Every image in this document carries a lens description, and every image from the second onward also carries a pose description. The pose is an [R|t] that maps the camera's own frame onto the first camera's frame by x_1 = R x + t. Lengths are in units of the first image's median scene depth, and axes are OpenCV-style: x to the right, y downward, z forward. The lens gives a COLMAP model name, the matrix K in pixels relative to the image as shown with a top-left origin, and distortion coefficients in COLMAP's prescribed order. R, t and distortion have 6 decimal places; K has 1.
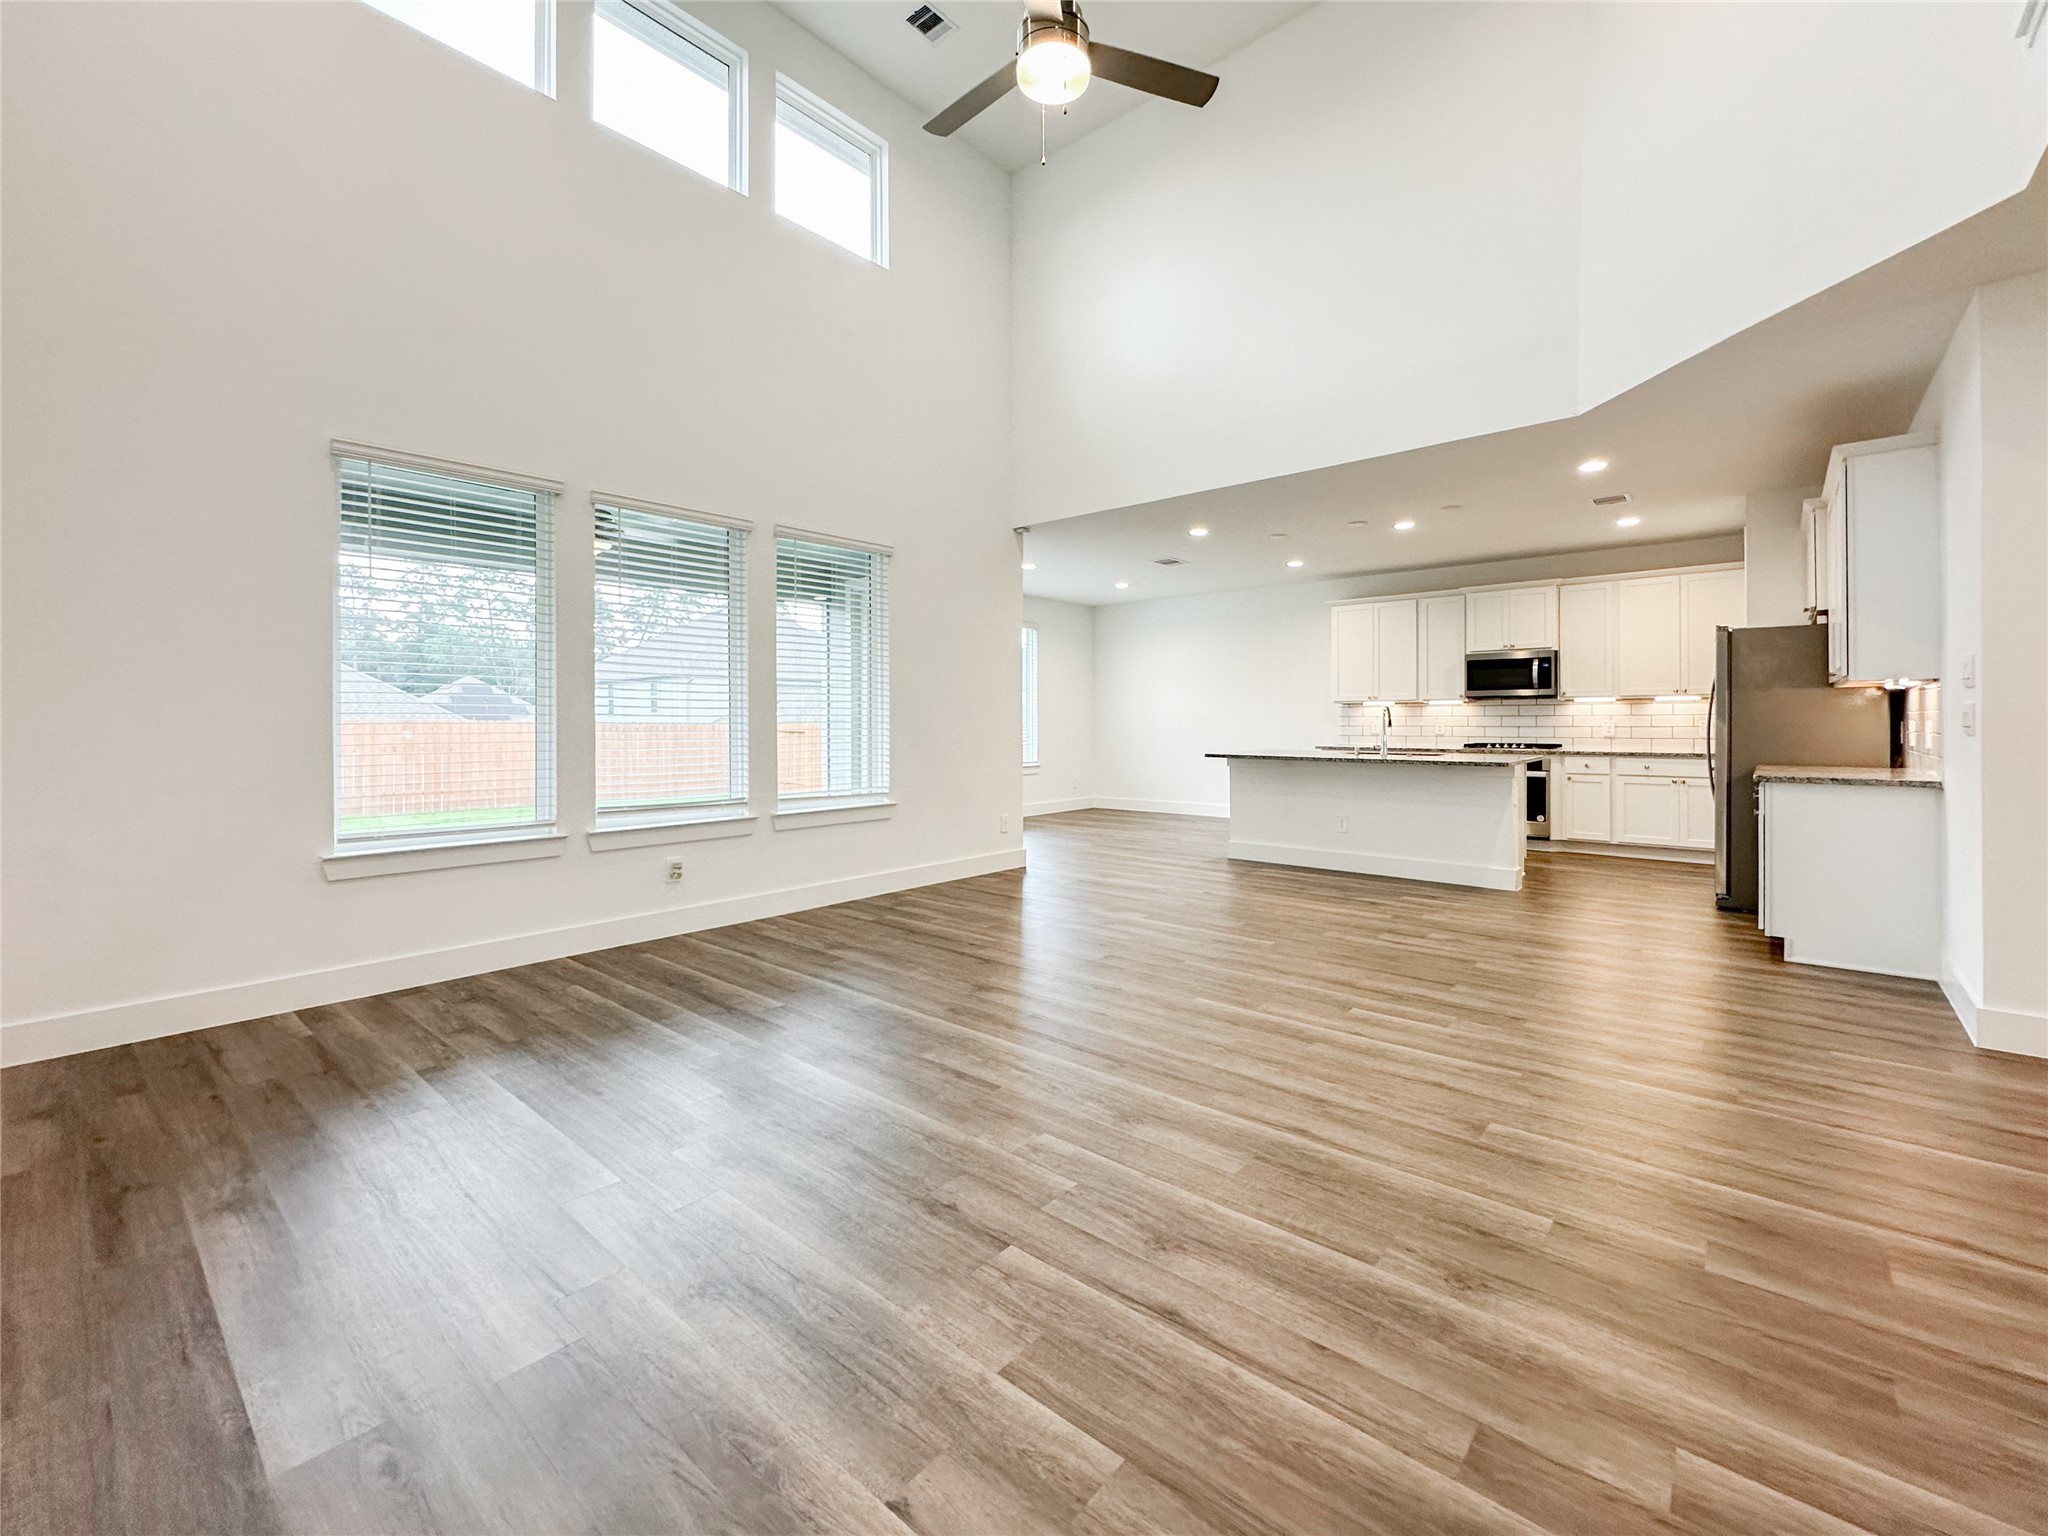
lens RADIAL K [[855.3, 0, 1050.1], [0, 855.3, 719.3], [0, 0, 1]] dist [-0.001964, 0.000077]
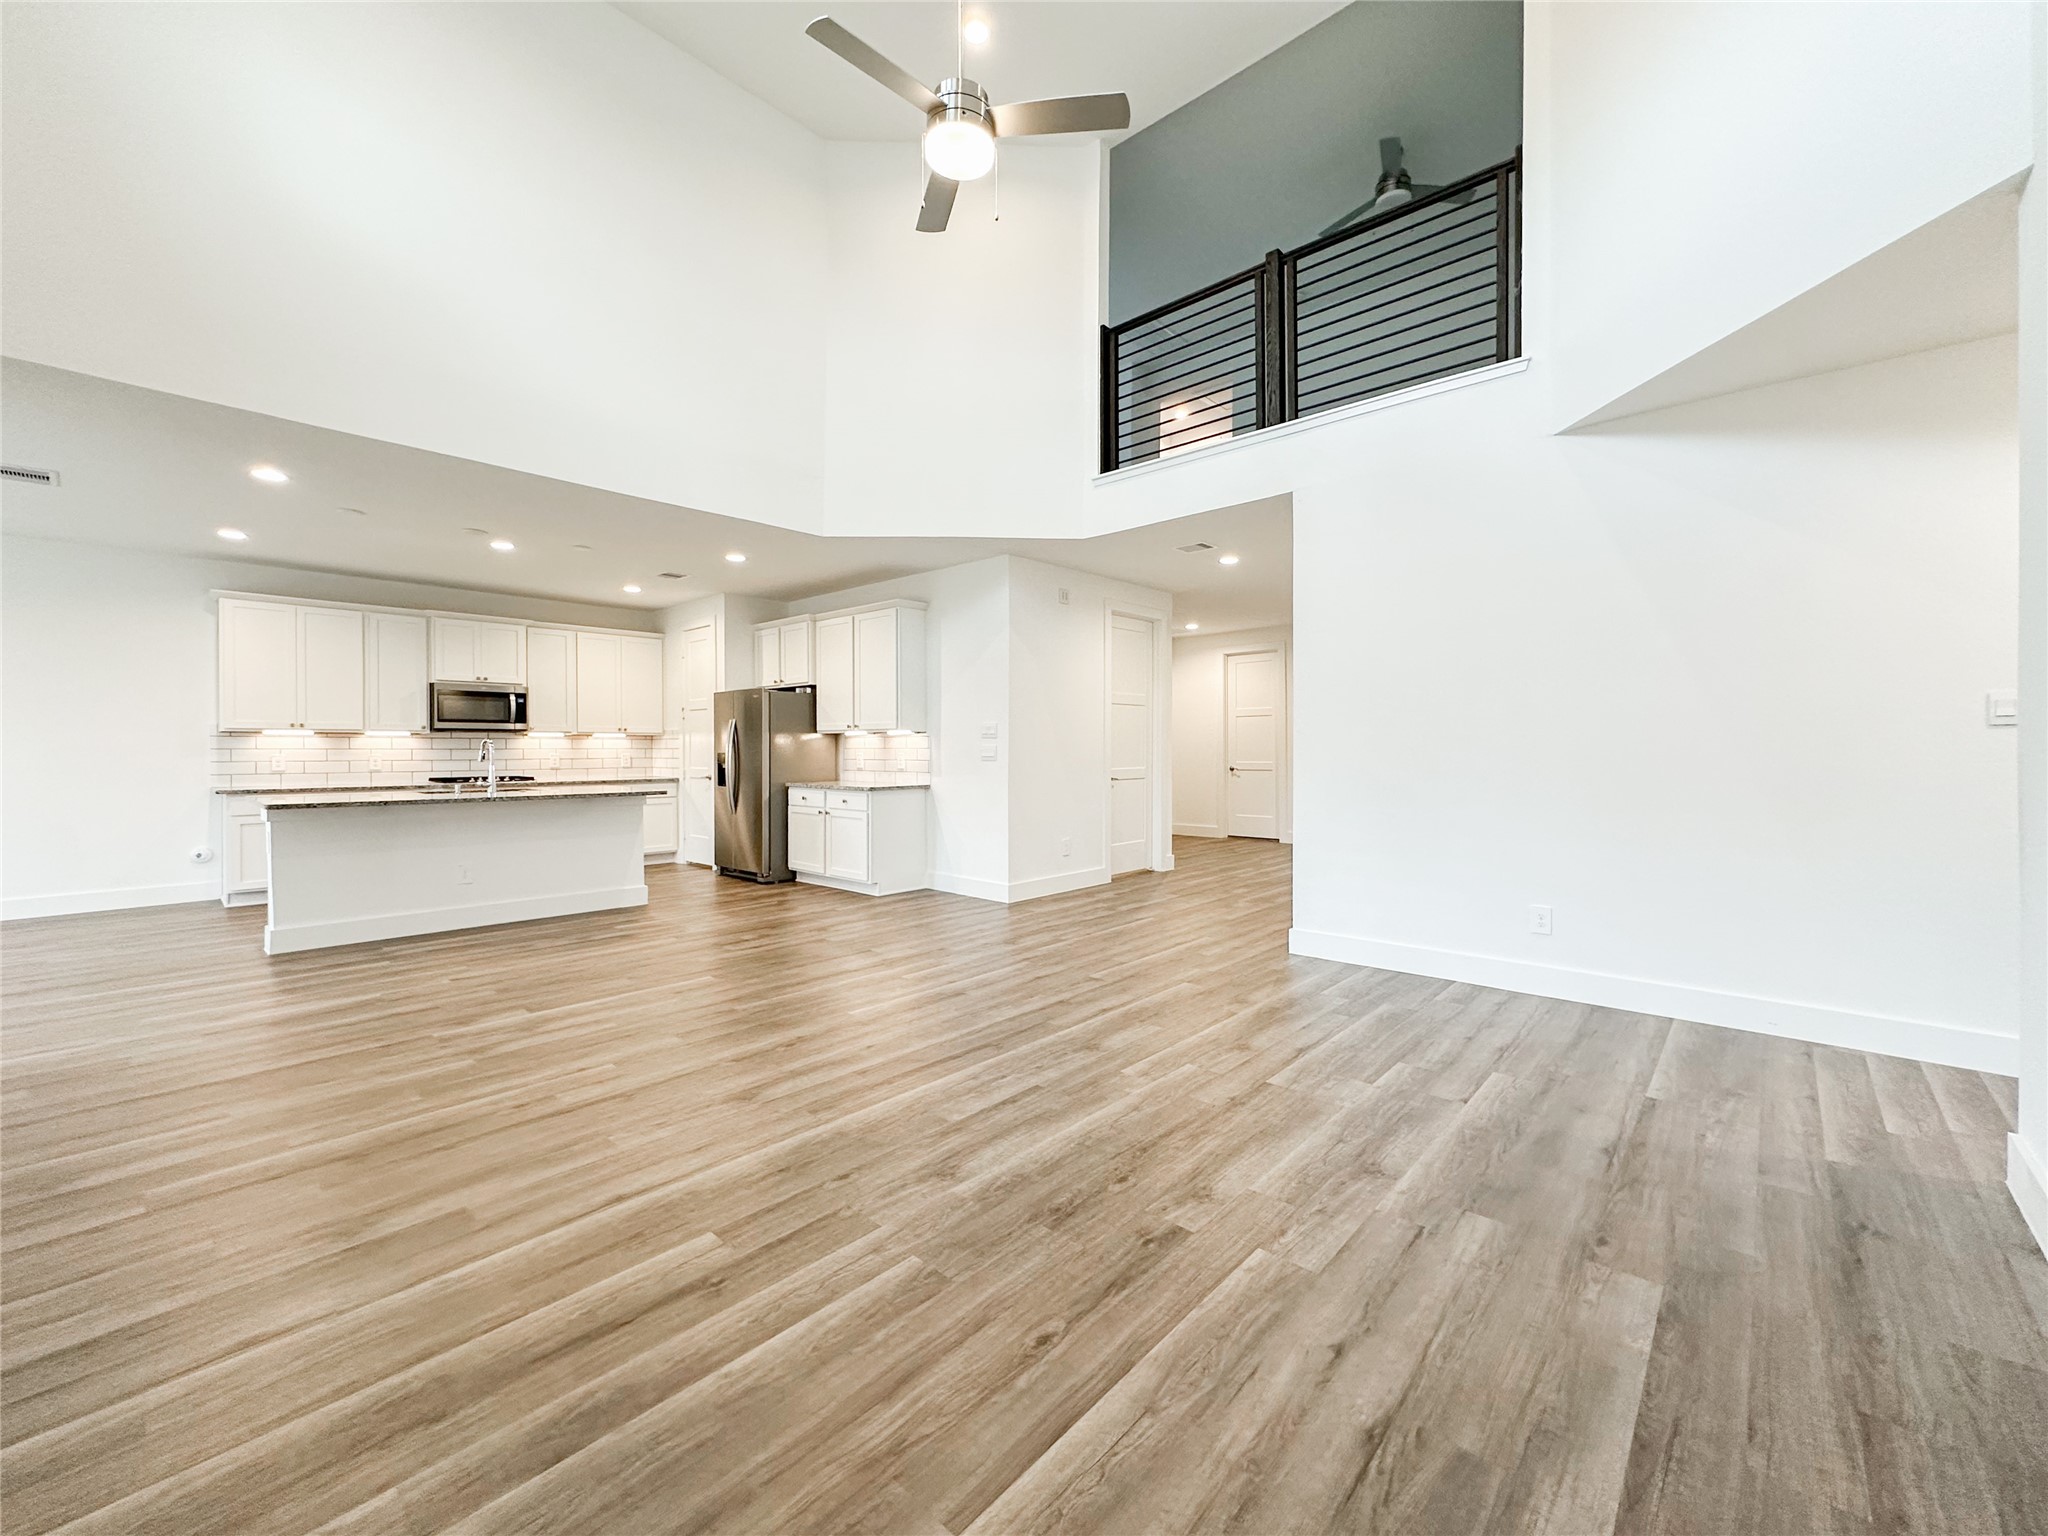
lens RADIAL K [[824.5, 0, 1021.9], [0, 824.5, 750.6], [0, 0, 1]] dist [-0.000384, 0.000158]
pose [[0.043424, -0.000342, 0.999057, -0.880351], [0.000086, 1.000000, 0.000338, -0.005726], [-0.999057, 0.000071, 0.043424, 0.756333]]
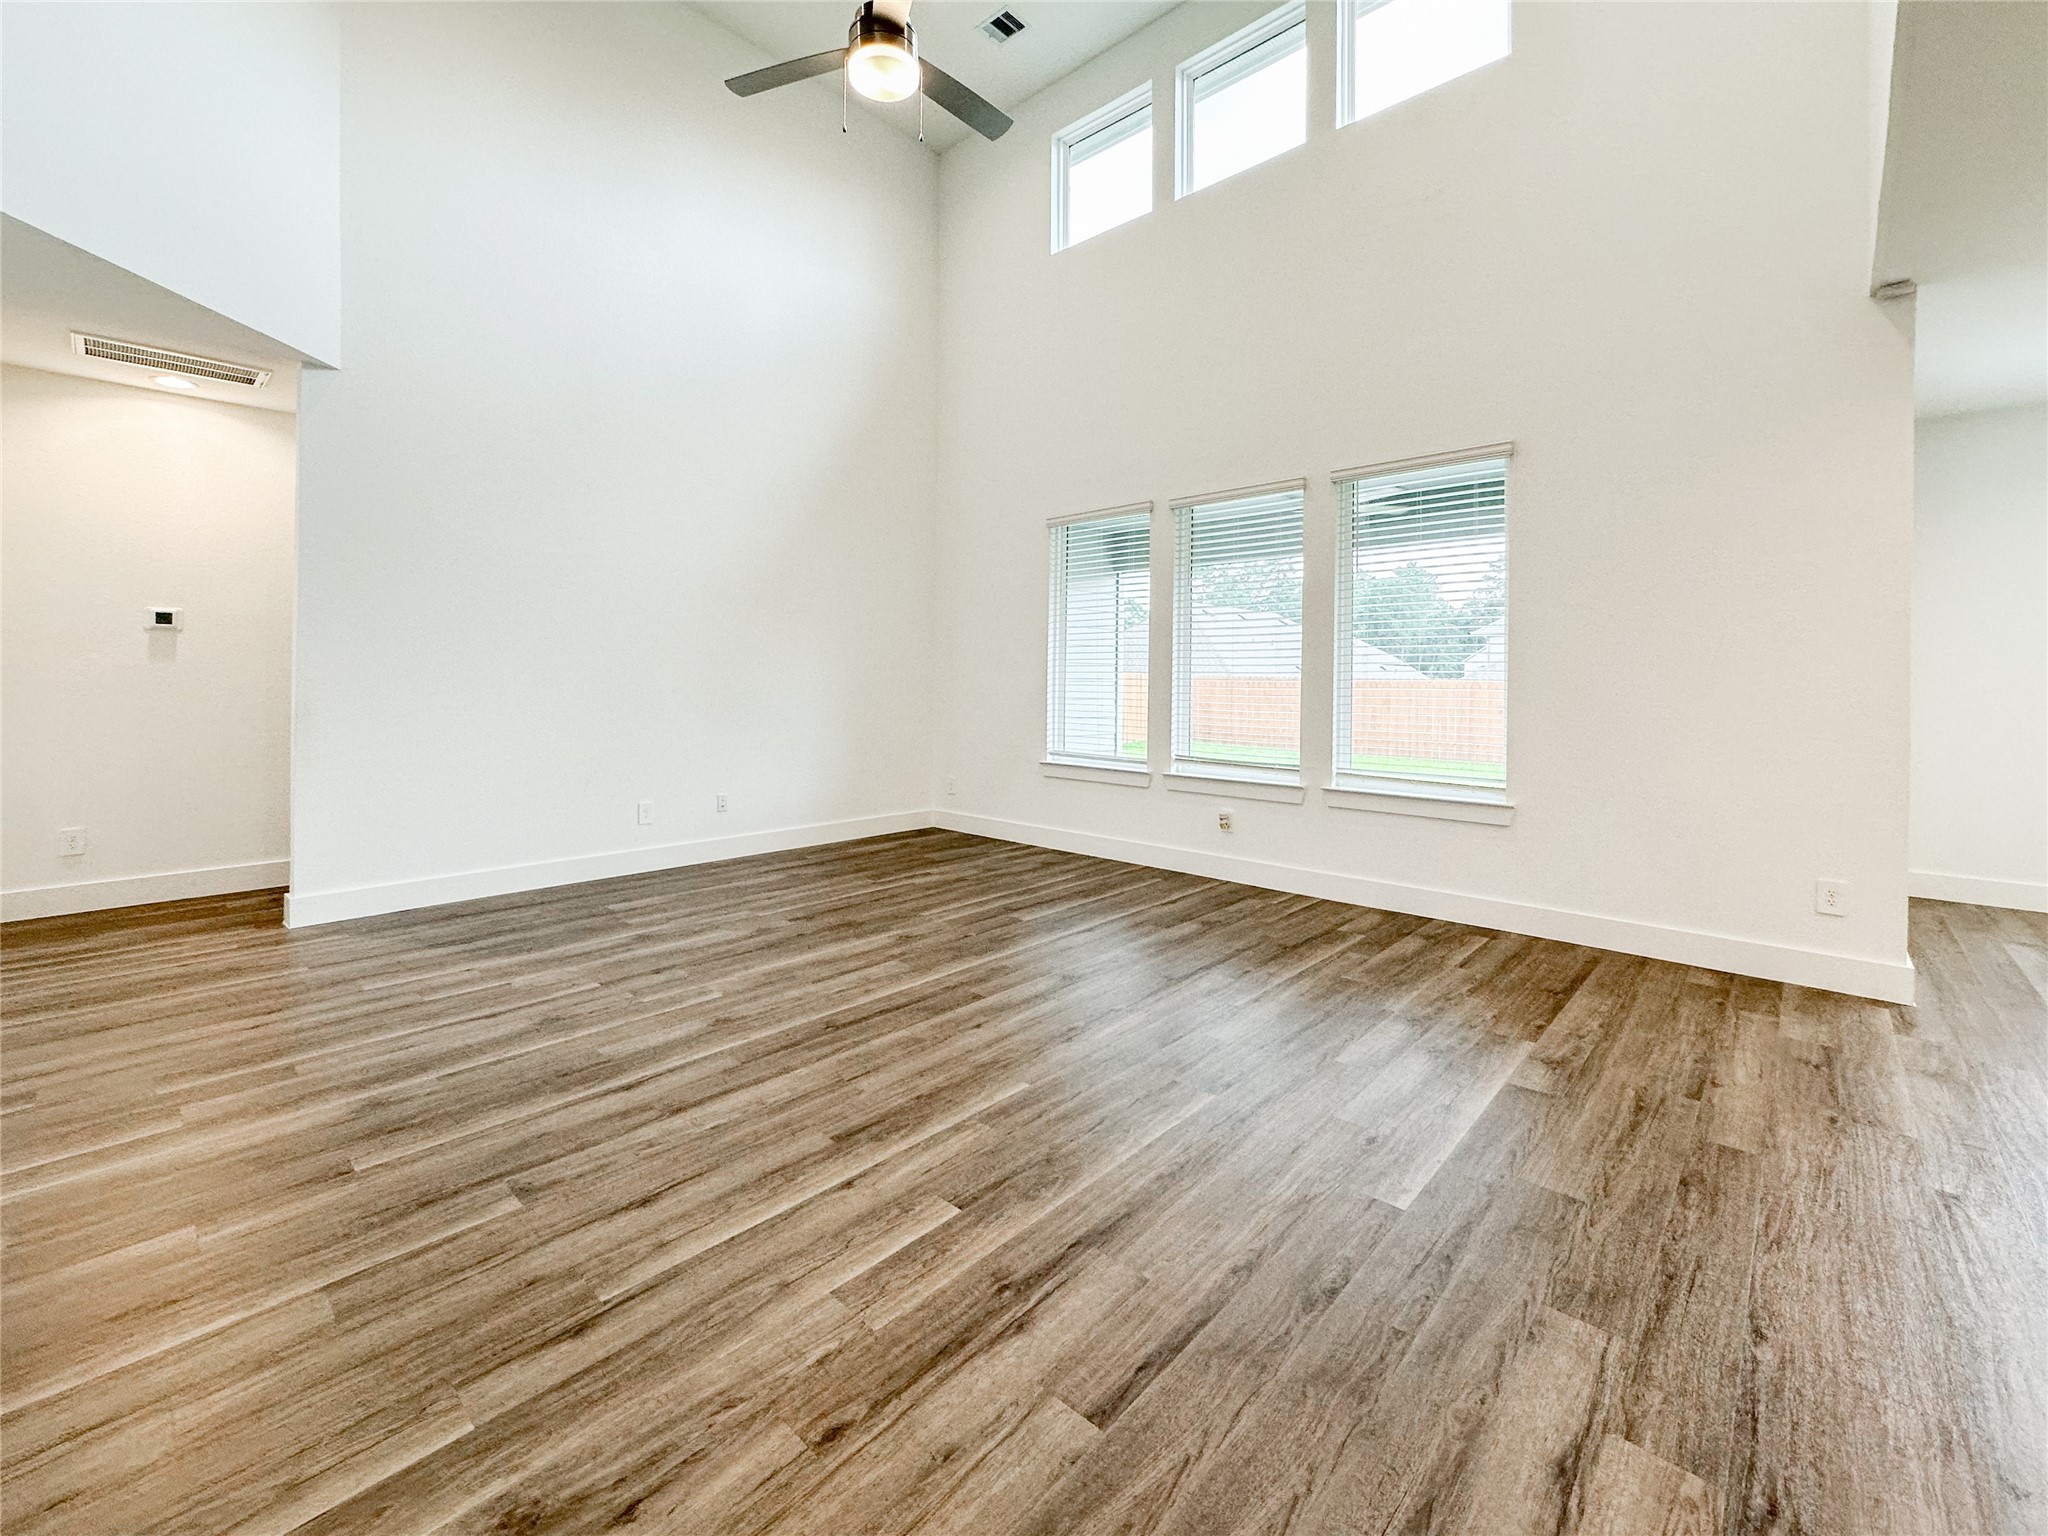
lens RADIAL K [[861.1, 0, 1022.7], [0, 861.1, 678.6], [0, 0, 1]] dist [-0.002999, 0.000425]
pose [[-0.054713, 0.000965, -0.998502, 0.903766], [-0.003086, 0.999995, 0.001136, -0.008697], [0.998497, 0.003143, -0.054710, 1.061867]]
